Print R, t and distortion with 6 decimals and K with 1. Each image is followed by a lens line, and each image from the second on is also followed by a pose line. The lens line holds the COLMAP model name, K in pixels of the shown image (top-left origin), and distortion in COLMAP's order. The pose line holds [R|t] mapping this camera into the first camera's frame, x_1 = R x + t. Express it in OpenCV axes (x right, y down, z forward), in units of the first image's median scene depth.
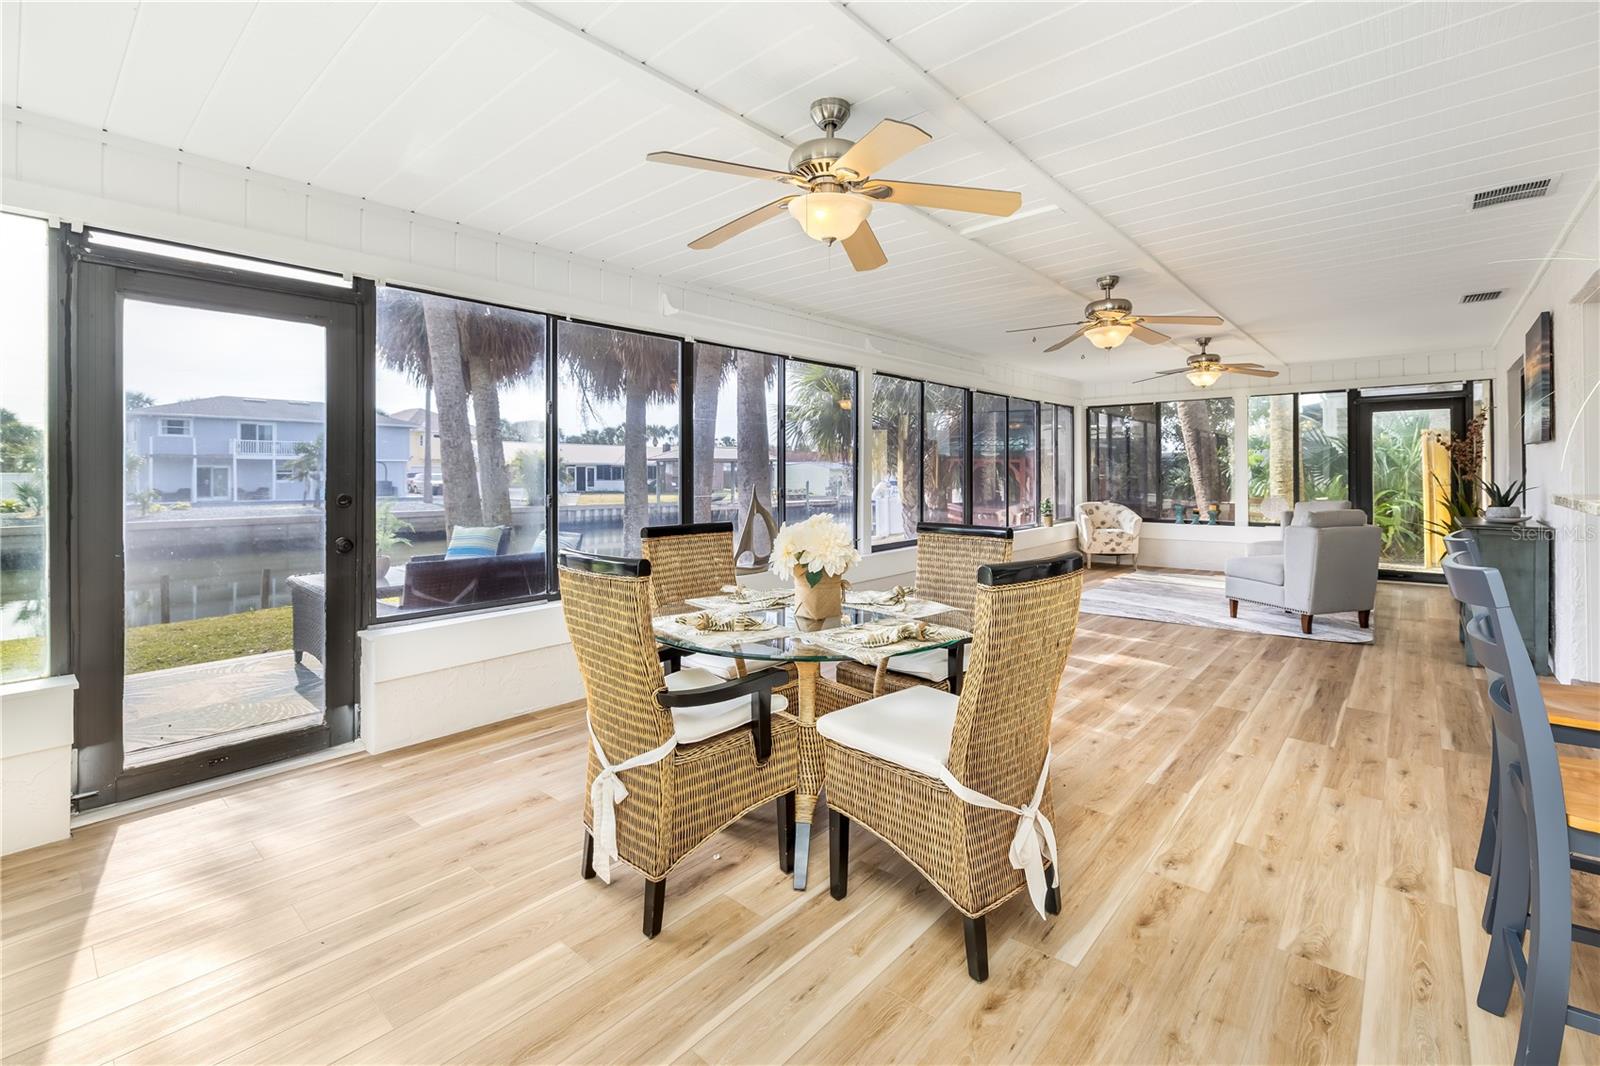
lens RADIAL K [[690.1, 0, 809.9], [0, 690.1, 479.8], [0, 0, 1]] dist [-0.000658, -0.000122]
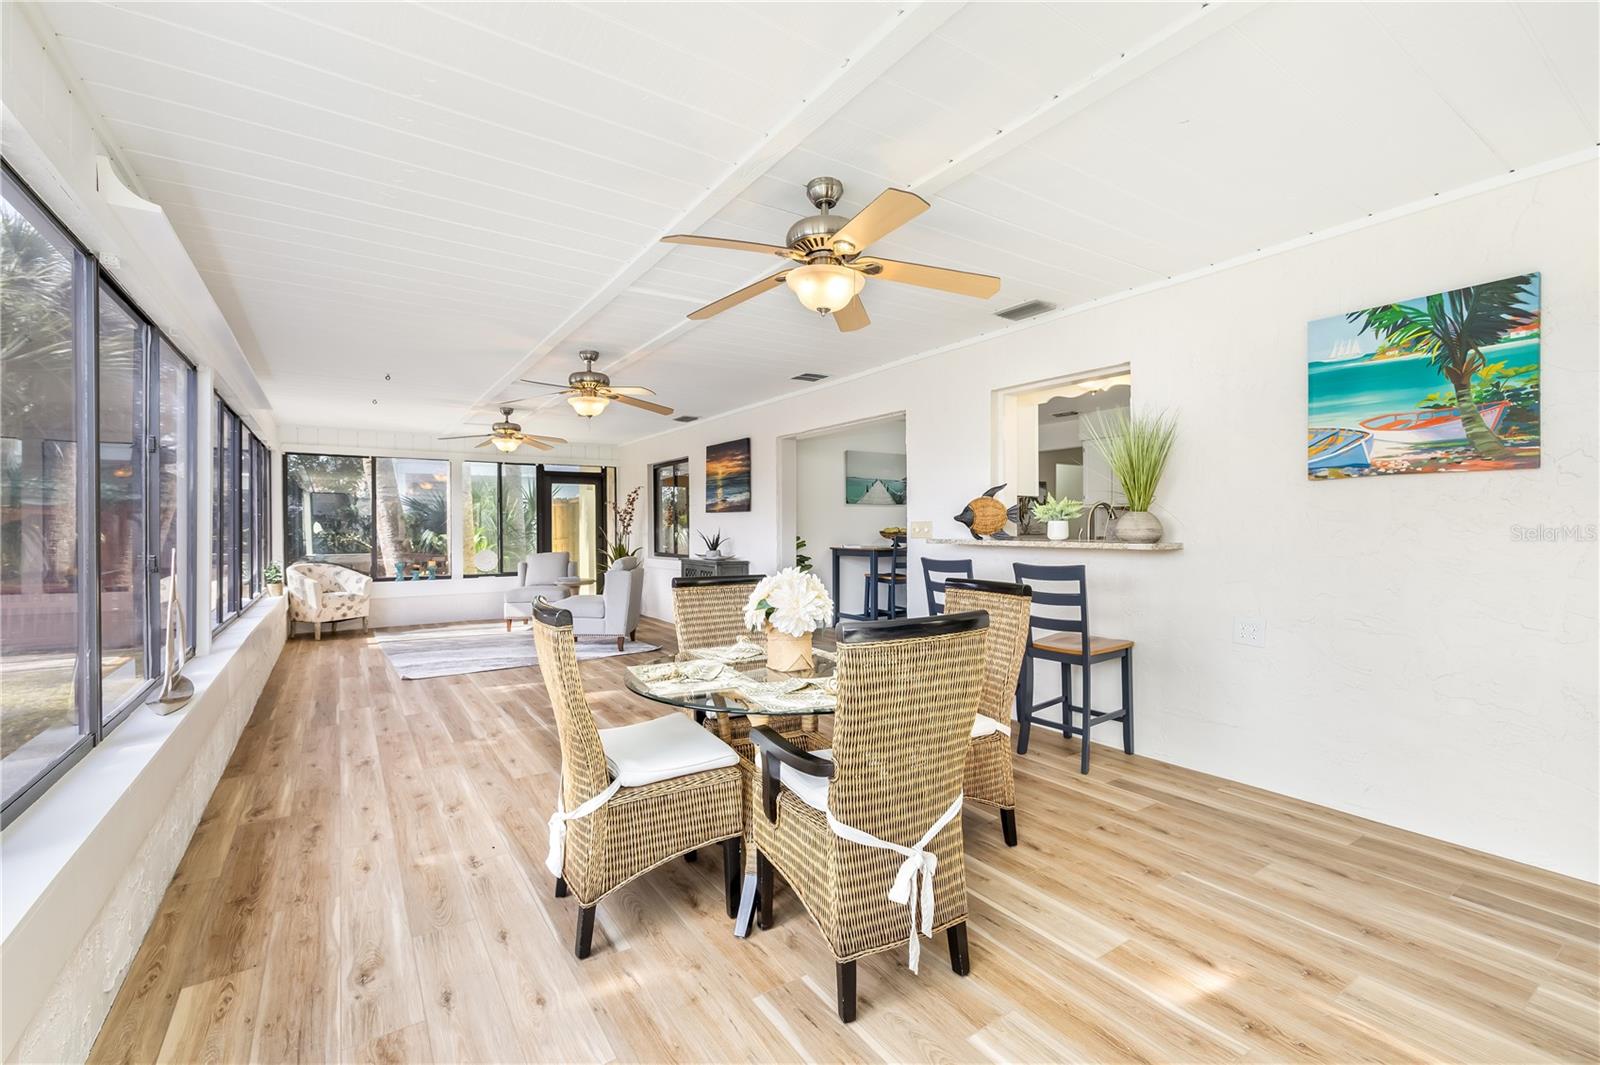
lens RADIAL K [[677.1, 0, 798.3], [0, 677.1, 527.0], [0, 0, 1]] dist [-0.000637, 0.000178]
pose [[0.274467, 0.003767, 0.961589, -0.252089], [0.009792, 0.999930, -0.006712, -0.002023], [-0.961547, 0.011258, 0.274411, 0.186238]]
